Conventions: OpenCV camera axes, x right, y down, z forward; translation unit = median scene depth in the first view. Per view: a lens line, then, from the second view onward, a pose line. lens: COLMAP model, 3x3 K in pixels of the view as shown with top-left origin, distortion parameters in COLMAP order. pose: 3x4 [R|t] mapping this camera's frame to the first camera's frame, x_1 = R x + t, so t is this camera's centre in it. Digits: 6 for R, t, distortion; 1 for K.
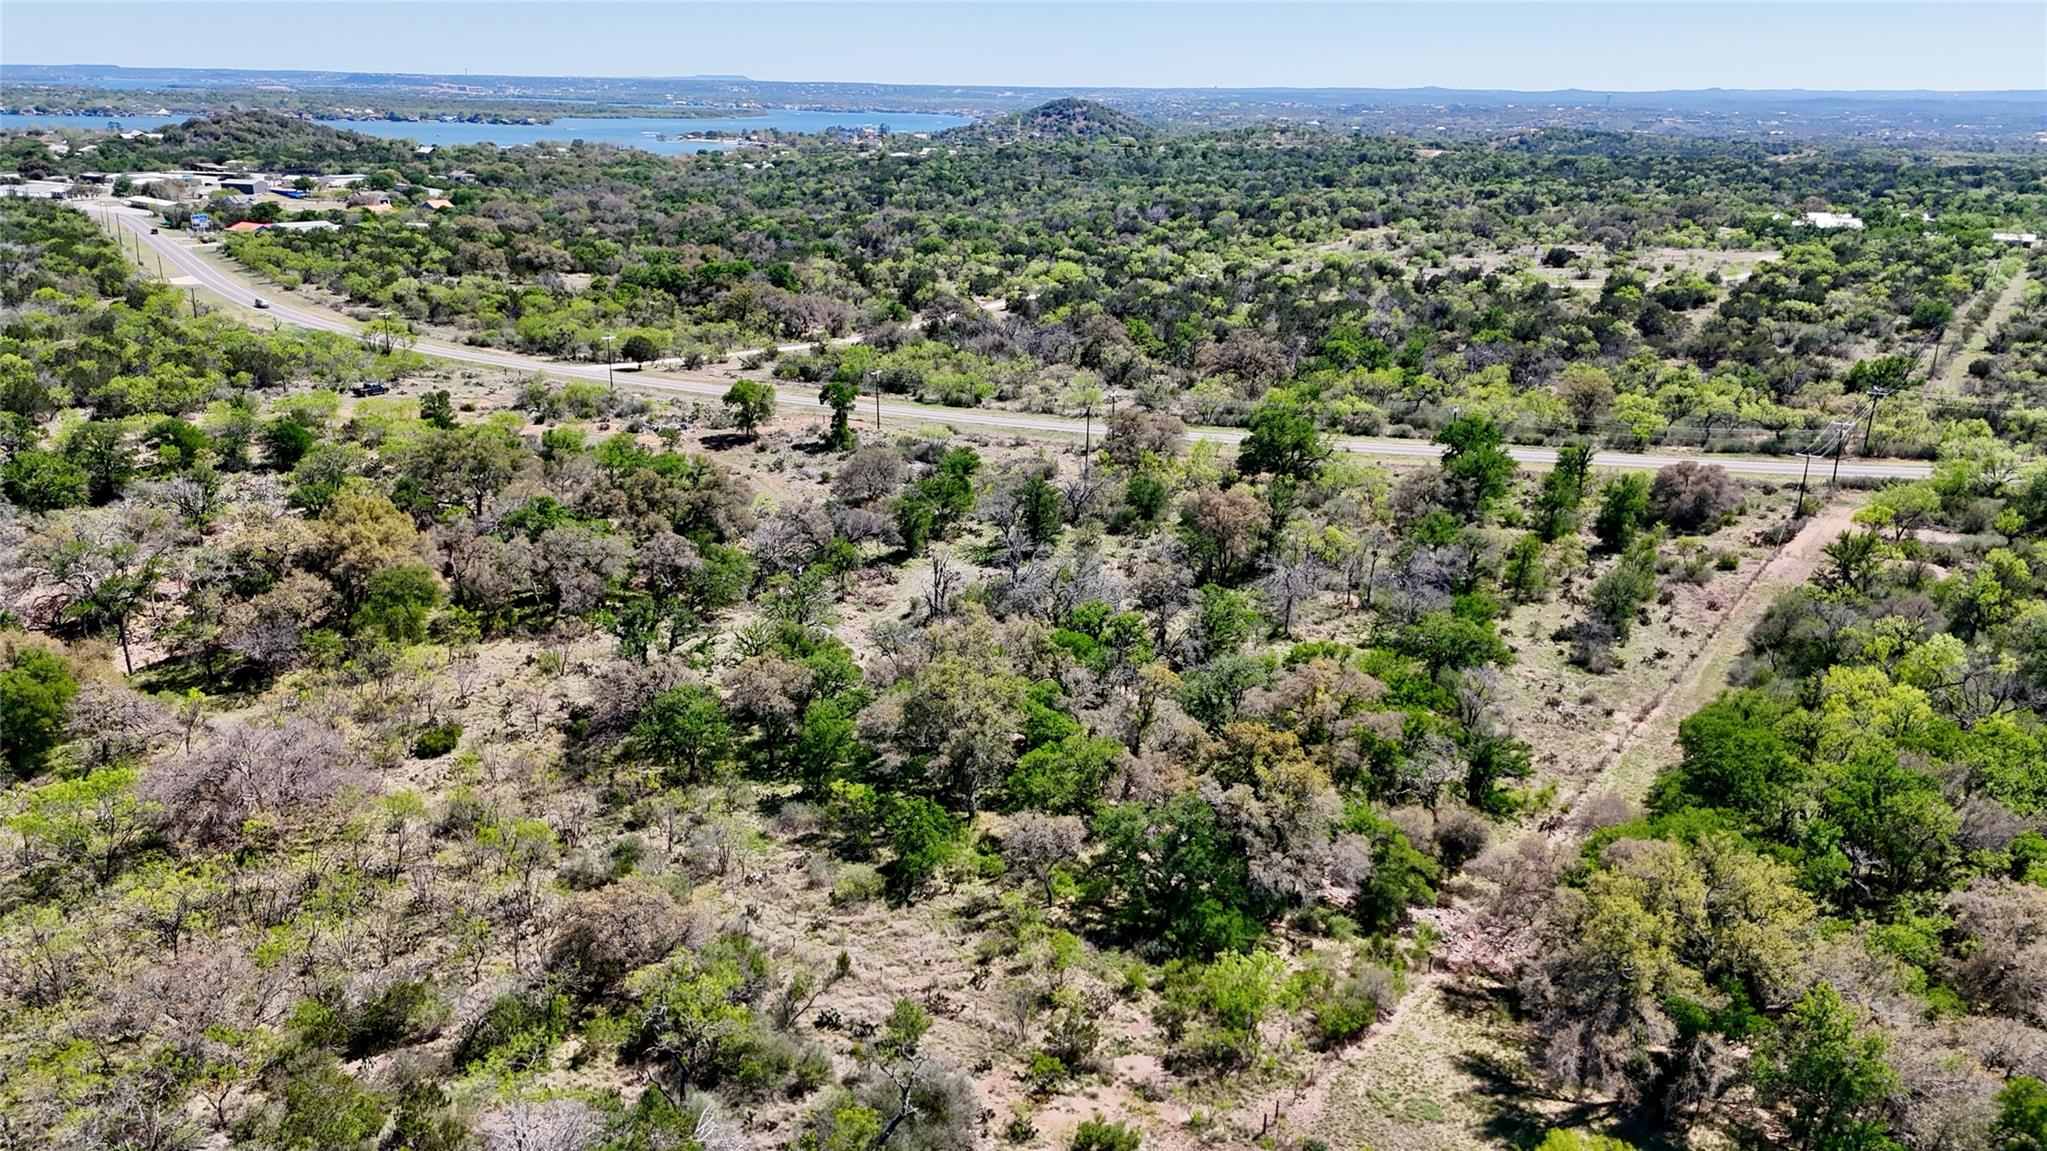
lens RADIAL K [[1507.8, 0, 1023.5], [0, 1507.8, 575.5], [0, 0, 1]] dist [0.086104, -0.080405]
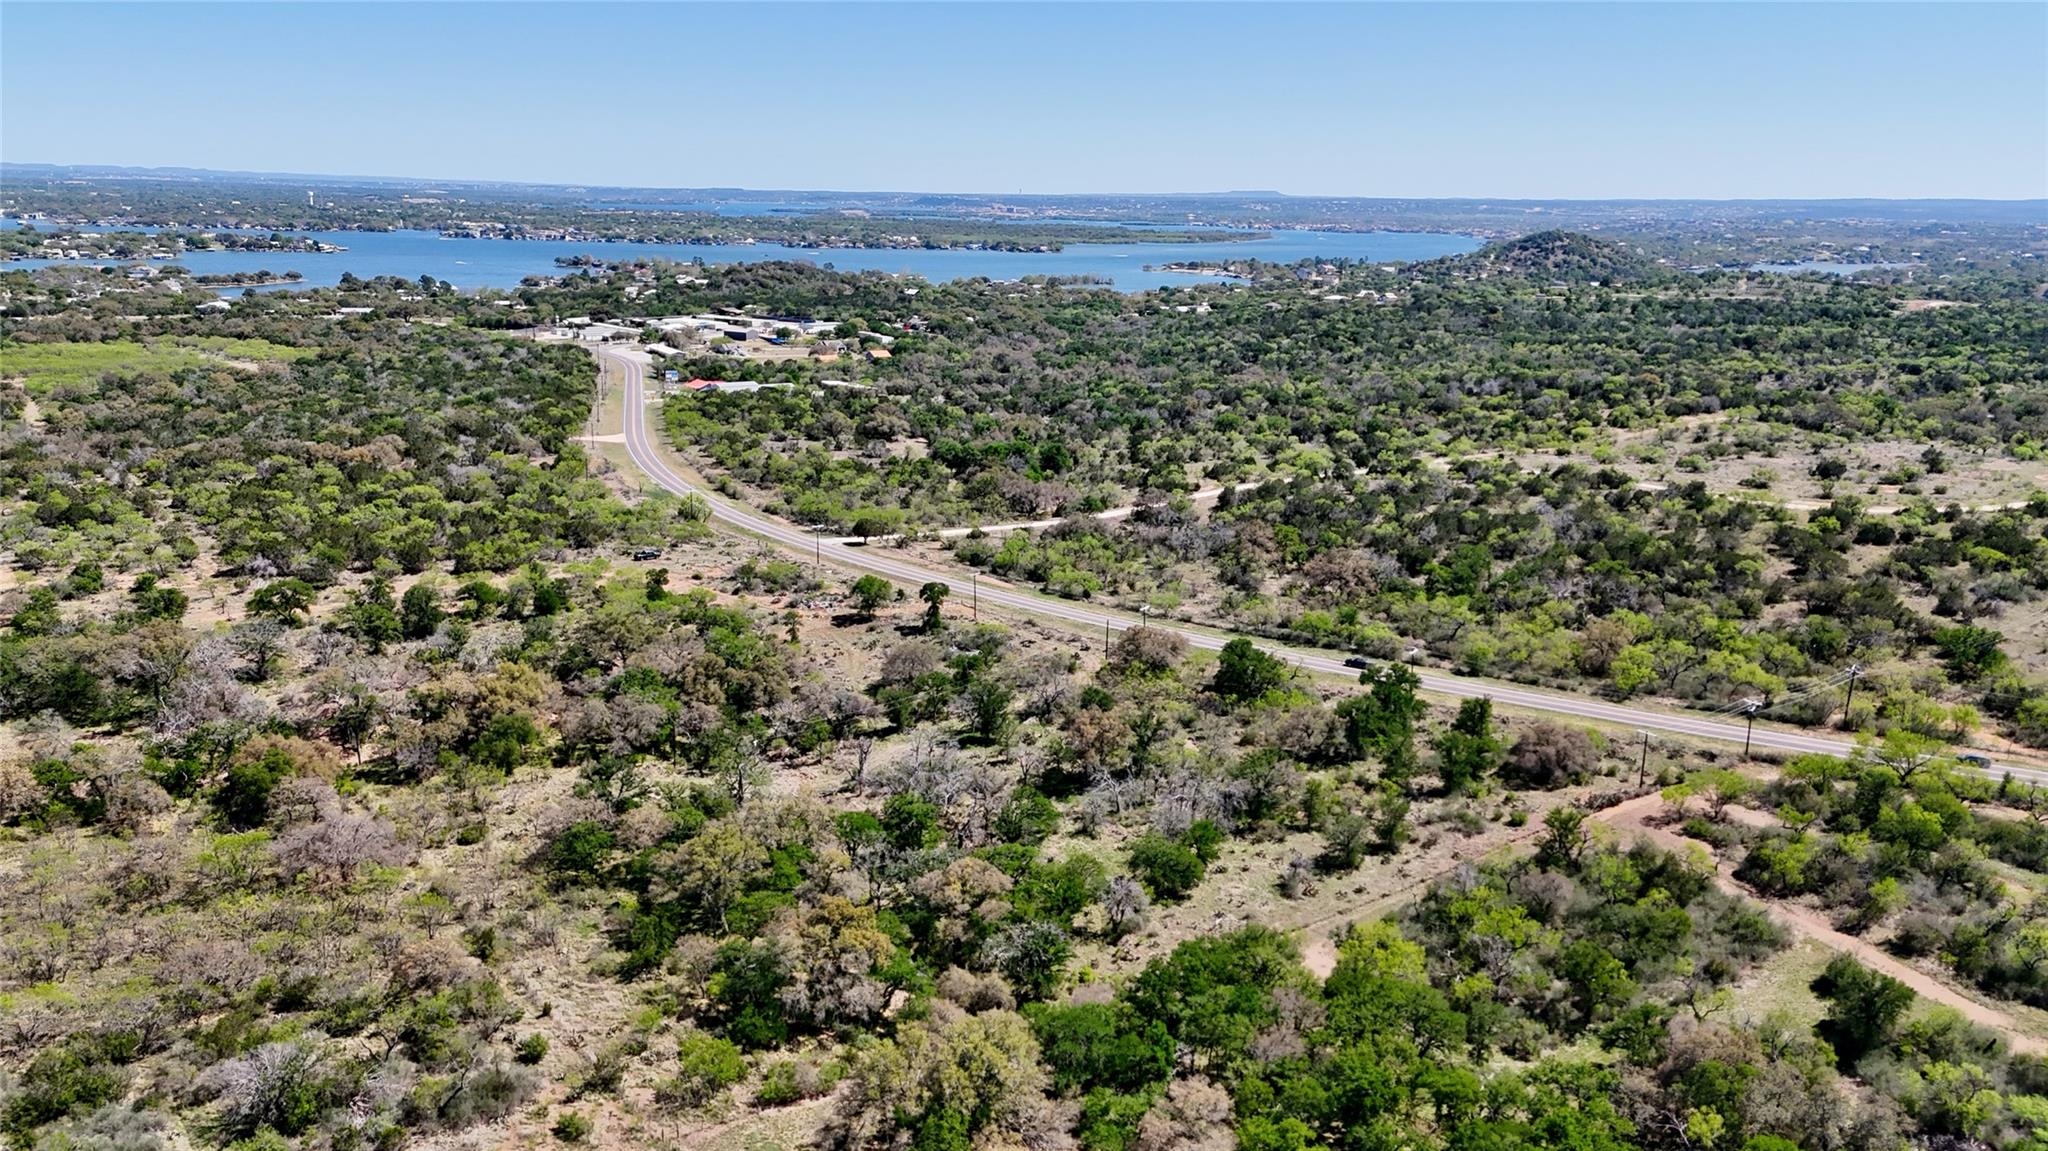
lens RADIAL K [[1508.5, 0, 1024.0], [0, 1508.5, 575.5], [0, 0, 1]] dist [0.086104, -0.080405]
pose [[0.944956, 0.077635, -0.317853, 0.126001], [-0.099246, 0.993685, -0.052345, -0.026032], [0.311782, 0.081010, 0.946694, -0.066592]]
